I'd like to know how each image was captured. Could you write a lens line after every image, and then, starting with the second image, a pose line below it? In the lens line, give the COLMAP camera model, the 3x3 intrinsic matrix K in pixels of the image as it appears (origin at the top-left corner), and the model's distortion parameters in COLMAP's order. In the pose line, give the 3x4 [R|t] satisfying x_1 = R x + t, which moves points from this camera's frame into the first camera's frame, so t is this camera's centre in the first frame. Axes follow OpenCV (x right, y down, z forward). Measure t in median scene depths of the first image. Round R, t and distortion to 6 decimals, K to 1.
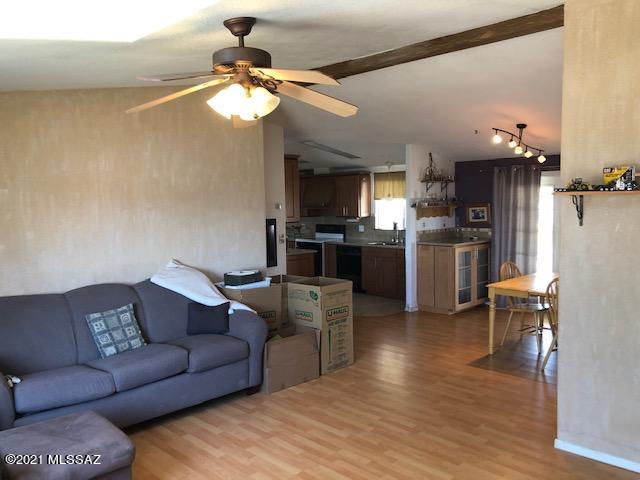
lens RADIAL K [[525.6, 0, 331.2], [0, 525.6, 236.1], [0, 0, 1]] dist [0.063918, -0.036528]
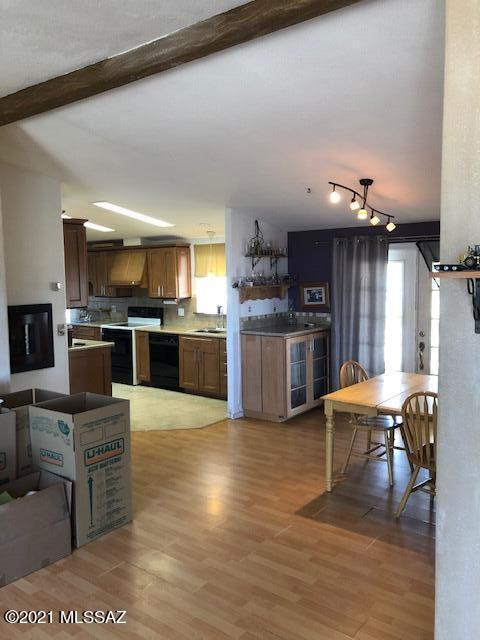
lens RADIAL K [[525.6, 0, 238.2], [0, 525.6, 320.0], [0, 0, 1]] dist [0.063918, -0.036528]
pose [[0.993517, -0.010213, 0.113223, 0.076816], [0.008454, 0.999836, 0.016010, -0.020777], [-0.113368, -0.014949, 0.993441, 0.229124]]
